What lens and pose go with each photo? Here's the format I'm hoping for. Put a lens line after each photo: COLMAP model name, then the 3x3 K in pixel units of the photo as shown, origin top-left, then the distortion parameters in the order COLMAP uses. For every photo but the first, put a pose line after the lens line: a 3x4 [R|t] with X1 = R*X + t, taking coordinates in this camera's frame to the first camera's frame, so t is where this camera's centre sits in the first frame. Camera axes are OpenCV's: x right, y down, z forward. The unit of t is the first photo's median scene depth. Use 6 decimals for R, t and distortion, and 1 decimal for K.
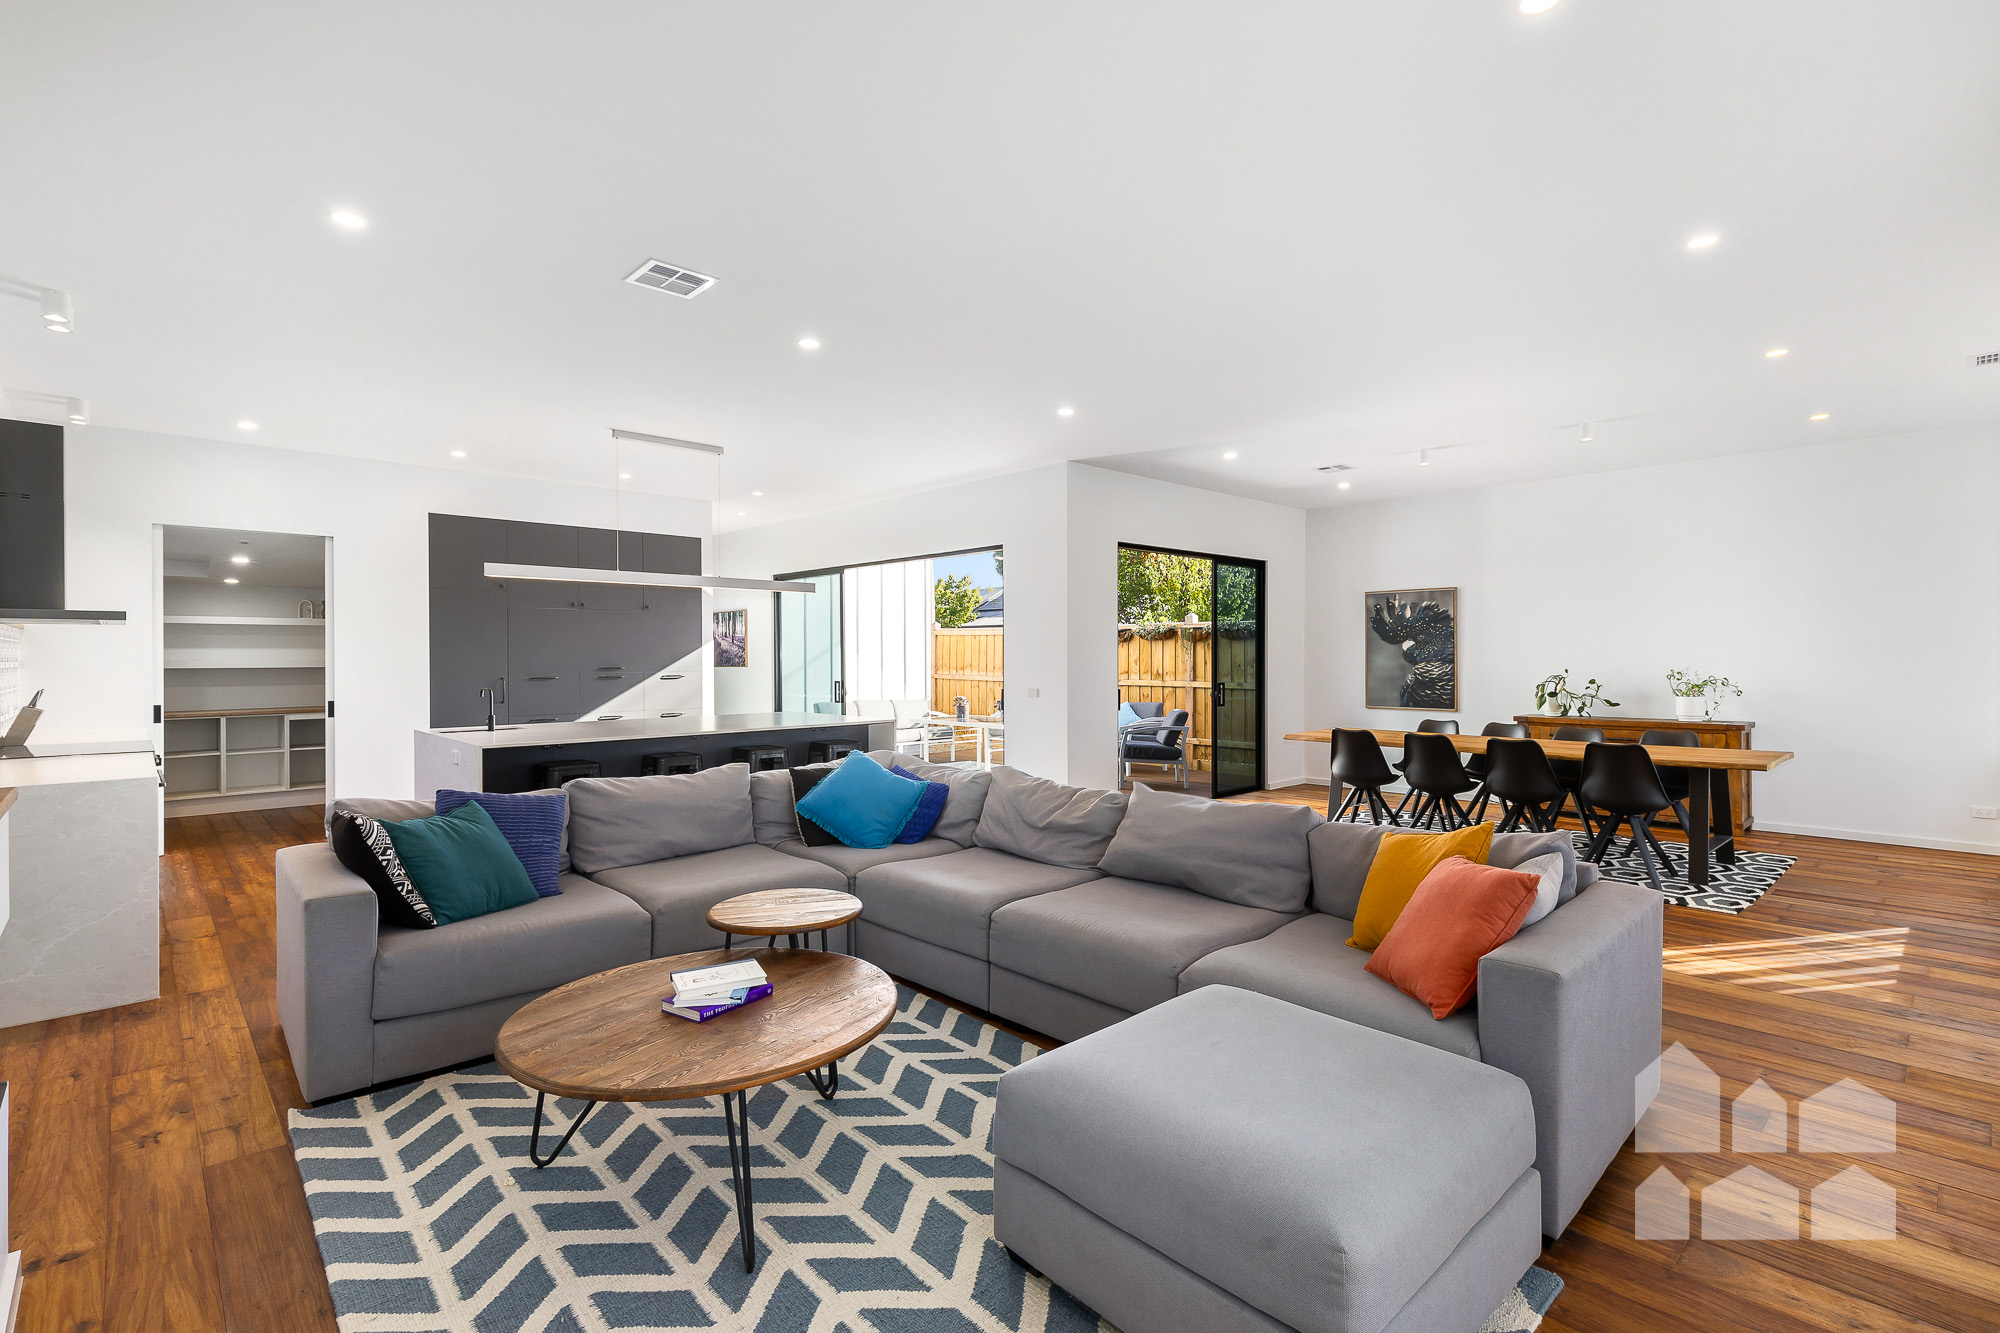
lens RADIAL K [[915.1, 0, 1000.0], [0, 915.1, 666.5], [0, 0, 1]] dist [-0.000737, -0.000042]
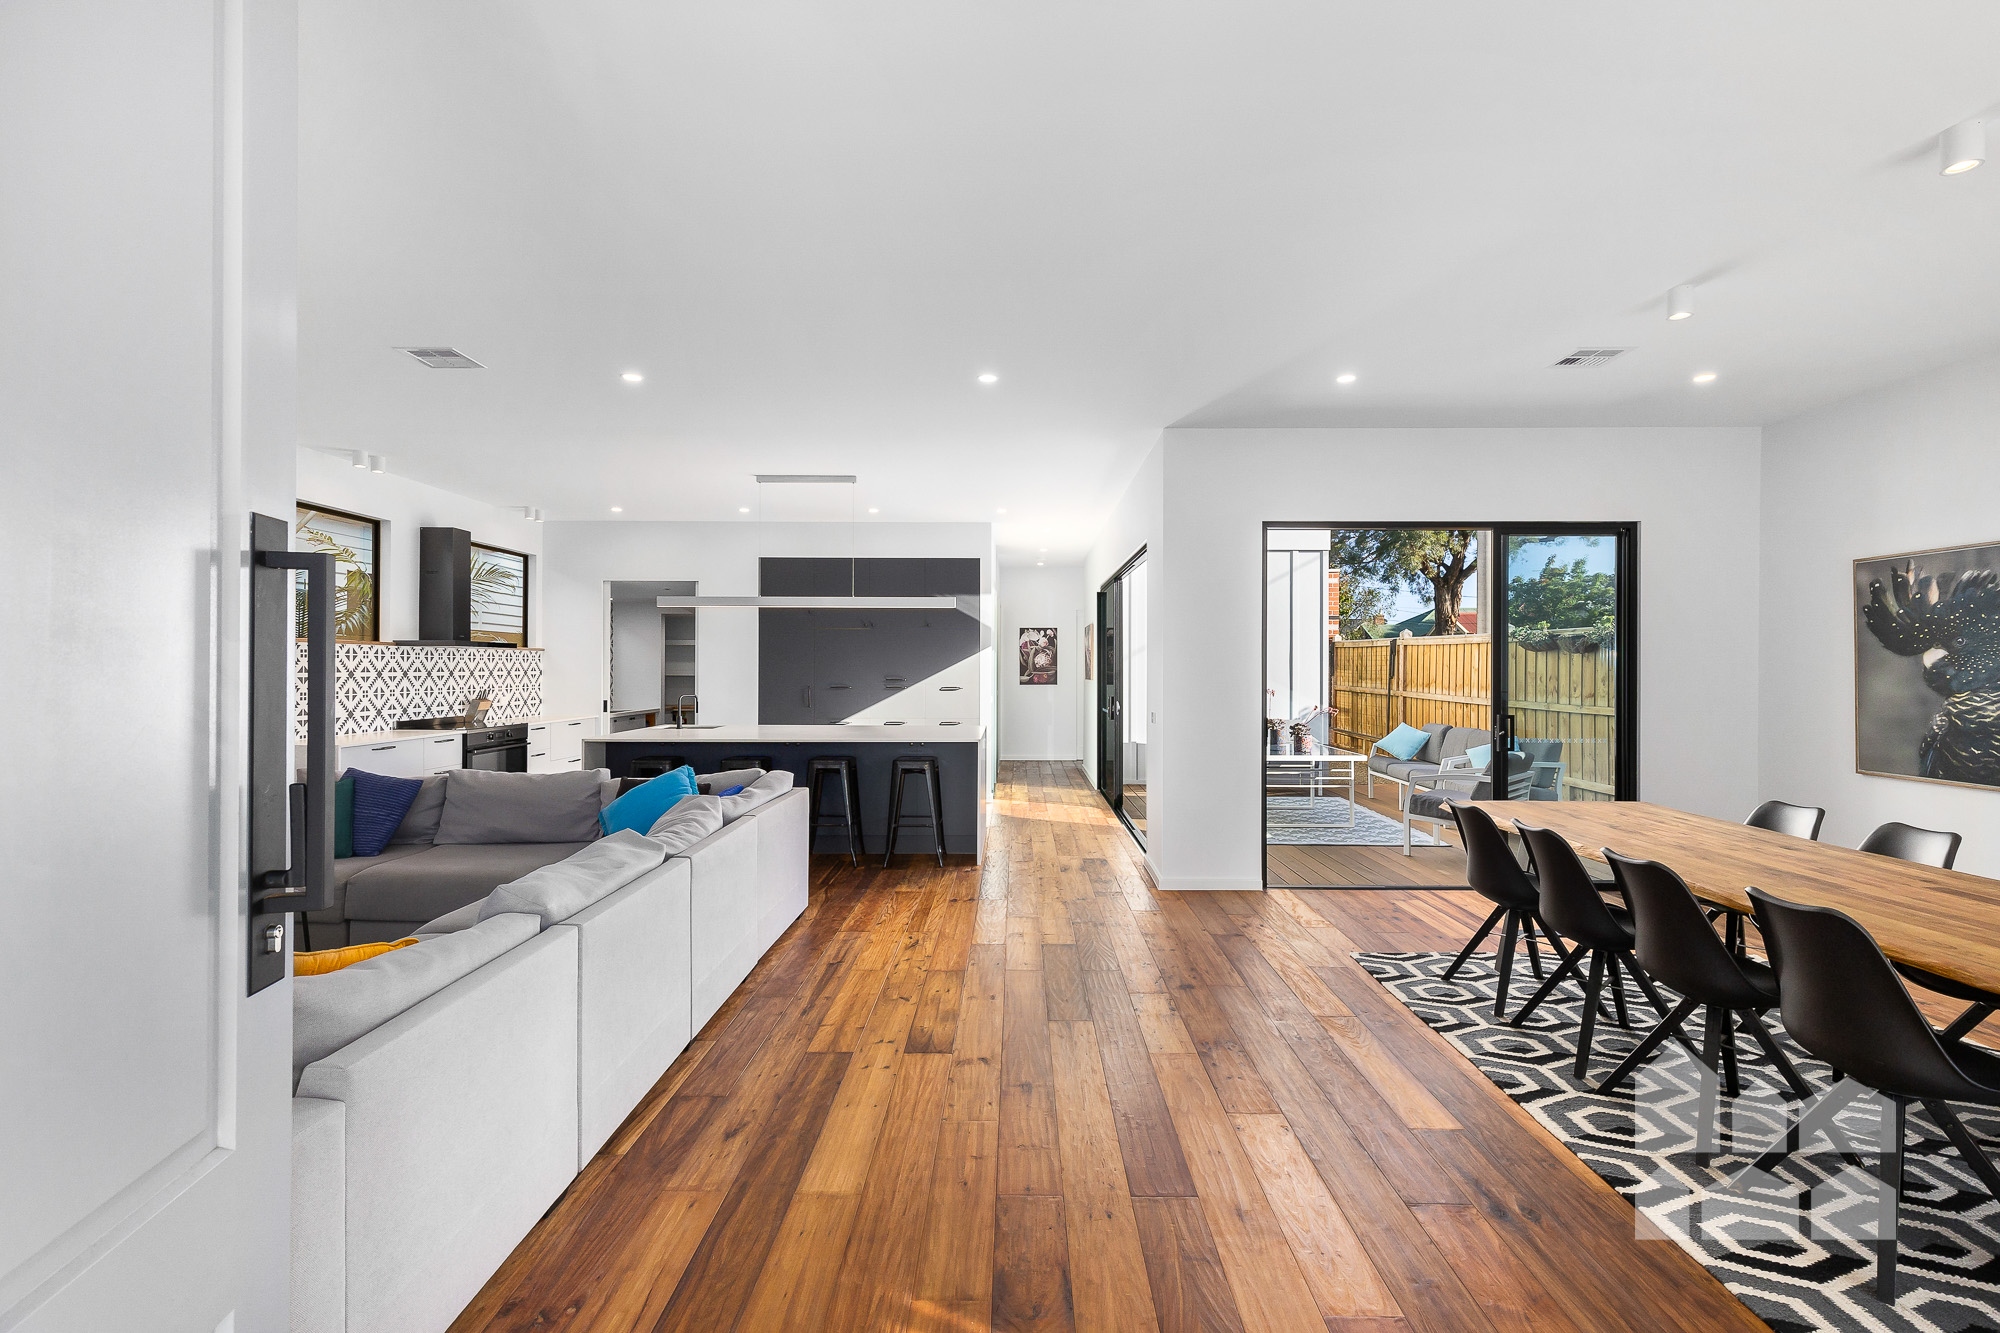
lens RADIAL K [[885.5, 0, 1000.0], [0, 885.5, 666.5], [0, 0, 1]] dist [0.000594, 0.000069]
pose [[0.726237, 0.003818, -0.687433, 0.412944], [-0.012019, 0.999902, -0.007144, -0.008541], [0.687339, 0.013451, 0.726212, 0.283581]]
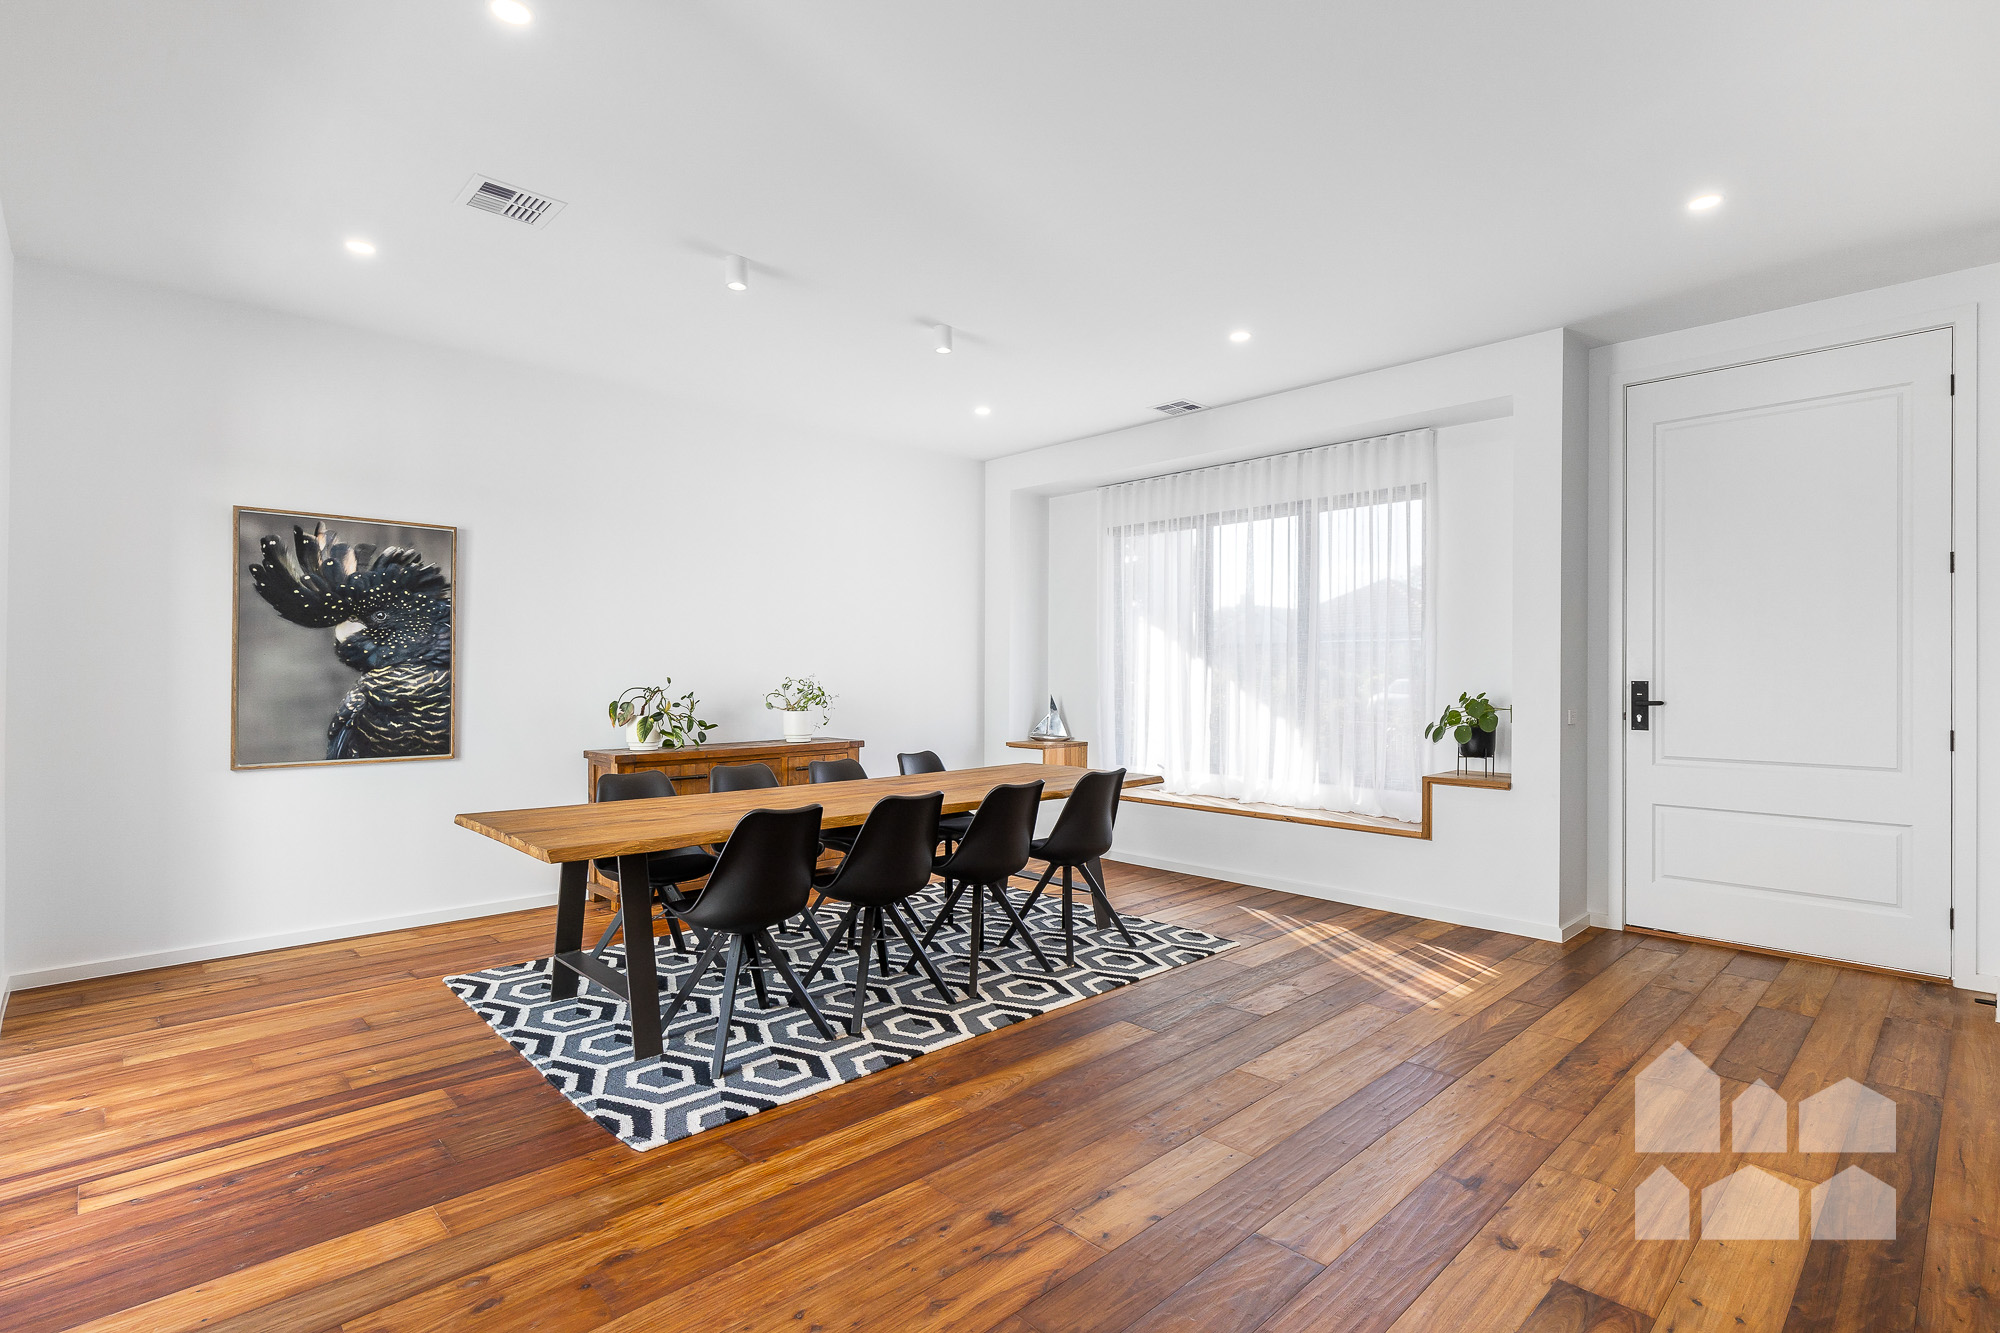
lens RADIAL K [[992.9, 0, 1000.0], [0, 992.9, 666.5], [0, 0, 1]] dist [-0.000019, -0.000360]
pose [[-0.035591, 0.012526, 0.999288, -0.093047], [0.008705, 0.999887, -0.012223, 0.005002], [-0.999329, 0.008264, -0.035696, 0.683644]]
